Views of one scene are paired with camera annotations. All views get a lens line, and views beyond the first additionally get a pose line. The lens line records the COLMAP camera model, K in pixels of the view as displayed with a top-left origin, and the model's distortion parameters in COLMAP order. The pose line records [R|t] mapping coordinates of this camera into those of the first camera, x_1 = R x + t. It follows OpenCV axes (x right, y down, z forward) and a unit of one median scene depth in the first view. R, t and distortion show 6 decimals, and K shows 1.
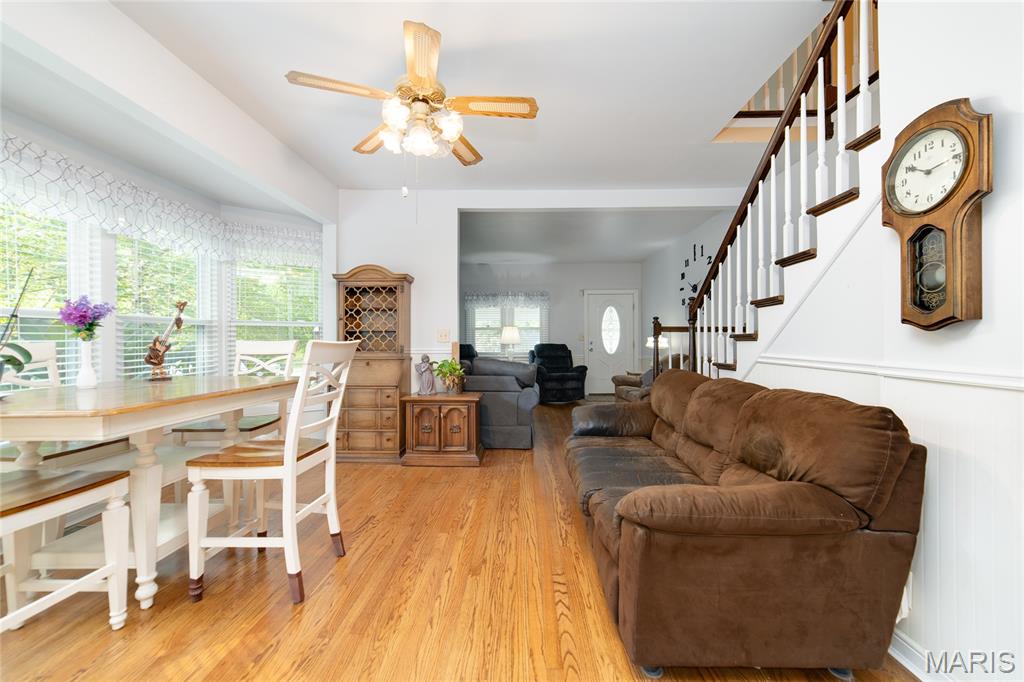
lens RADIAL K [[399.8, 0, 514.1], [0, 399.8, 336.8], [0, 0, 1]] dist [-0.012734, 0.004492]
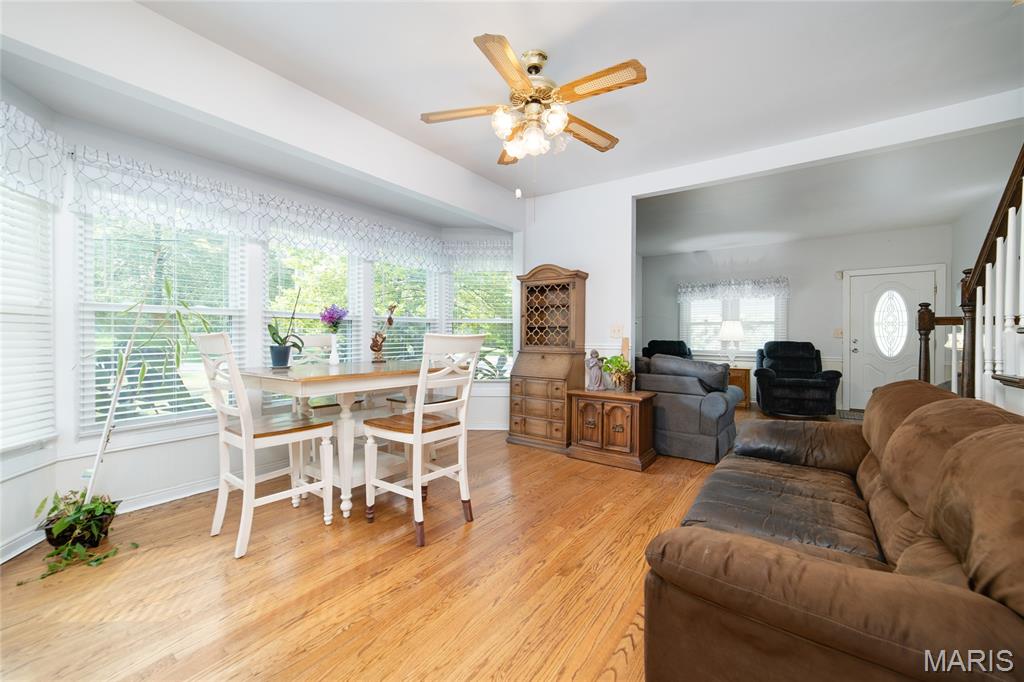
lens RADIAL K [[399.8, 0, 518.2], [0, 399.8, 336.9], [0, 0, 1]] dist [-0.012734, 0.004492]
pose [[0.824803, 0.007915, -0.565365, 0.242672], [-0.002316, 0.999941, 0.010620, 0.003004], [0.565416, -0.007450, 0.824772, 0.092950]]
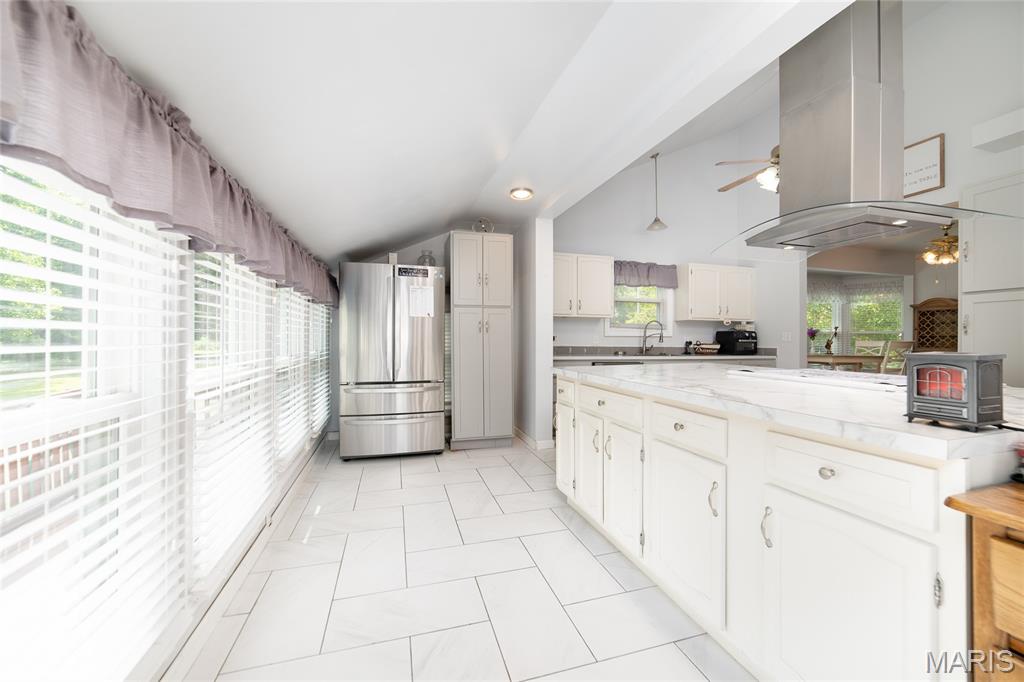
lens RADIAL K [[399.8, 0, 508.6], [0, 399.8, 339.5], [0, 0, 1]] dist [-0.012734, 0.004492]
pose [[0.296672, 0.006902, -0.954954, 0.971545], [-0.004325, 0.999973, 0.005884, -0.000340], [0.954970, 0.002385, 0.296694, -1.714851]]
